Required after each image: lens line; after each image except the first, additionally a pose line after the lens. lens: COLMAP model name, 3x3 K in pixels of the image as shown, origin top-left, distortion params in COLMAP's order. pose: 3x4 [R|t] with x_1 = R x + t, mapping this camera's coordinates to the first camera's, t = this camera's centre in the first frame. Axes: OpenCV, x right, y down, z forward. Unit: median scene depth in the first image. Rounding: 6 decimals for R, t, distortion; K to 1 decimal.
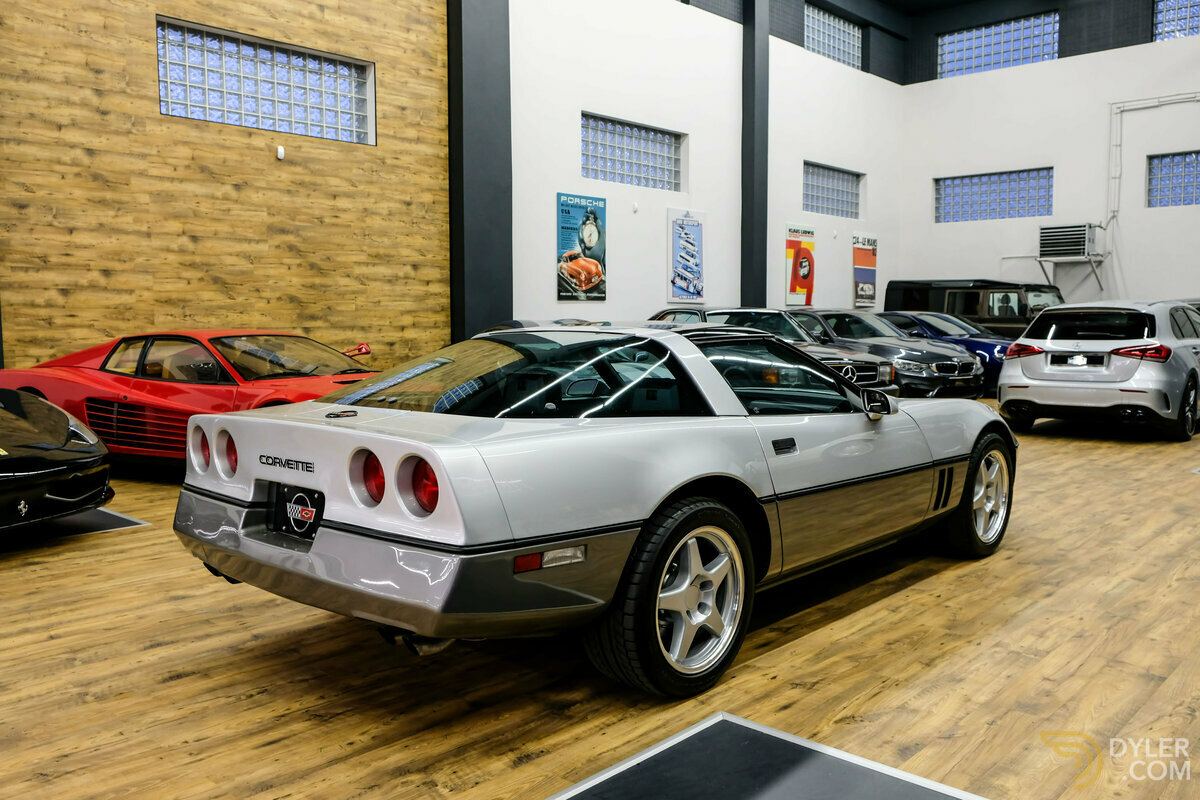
lens RADIAL K [[970.2, 0, 620.2], [0, 970.2, 403.1], [0, 0, 1]] dist [-0.031105, 0.035553]
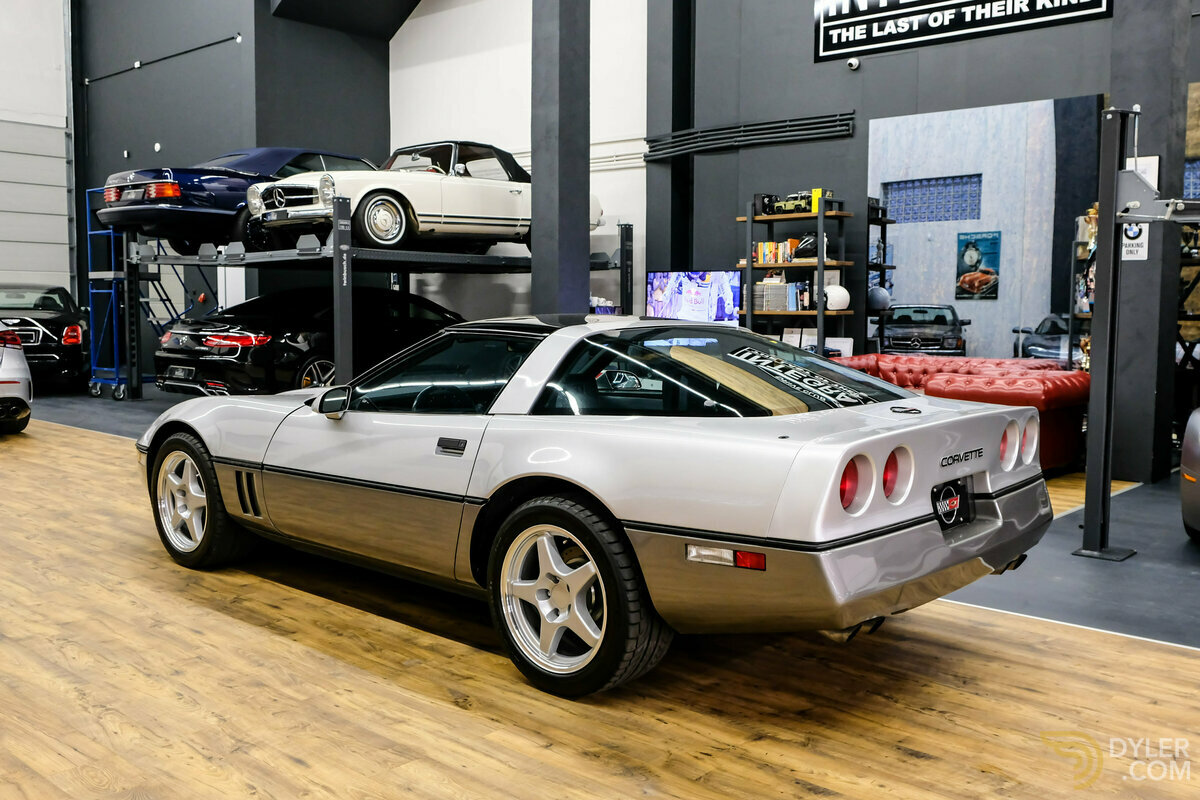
lens RADIAL K [[1082.8, 0, 639.4], [0, 1082.8, 389.1], [0, 0, 1]] dist [-0.031582, 0.017523]
pose [[-0.020798, -0.073224, 0.997099, -0.464052], [0.071964, 0.994618, 0.074543, -0.037322], [-0.997190, 0.073306, -0.015416, 0.424219]]
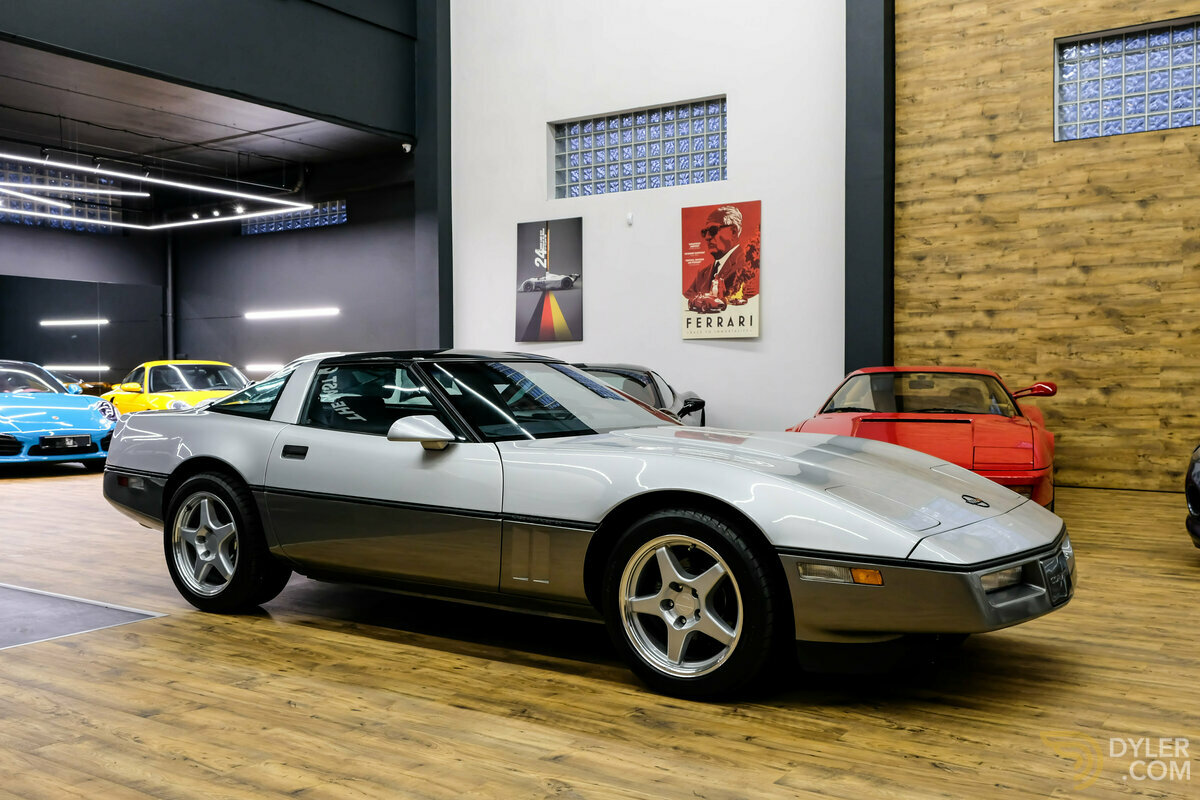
lens RADIAL K [[1118.9, 0, 597.2], [0, 1118.9, 423.9], [0, 0, 1]] dist [-0.000307, 0.001256]
pose [[0.135214, 0.042868, -0.989889, 0.578630], [-0.080839, 0.996210, 0.032100, -0.022737], [0.987513, 0.075682, 0.138167, 0.433854]]
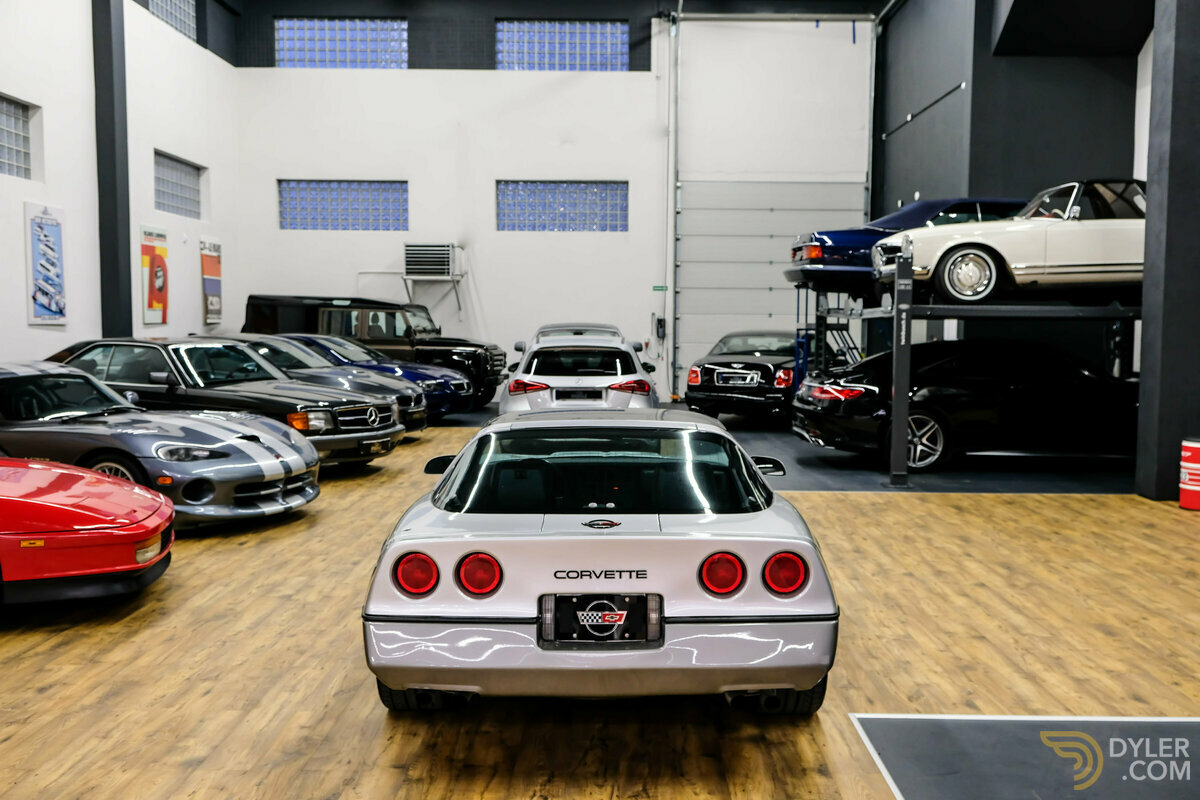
lens RADIAL K [[1160.7, 0, 616.9], [0, 1160.7, 416.8], [0, 0, 1]] dist [0.007504, 0.013619]
pose [[0.740996, -0.047411, 0.669834, -0.376912], [0.046563, 0.998731, 0.019181, -0.043884], [-0.669893, 0.016976, 0.742263, 0.002869]]
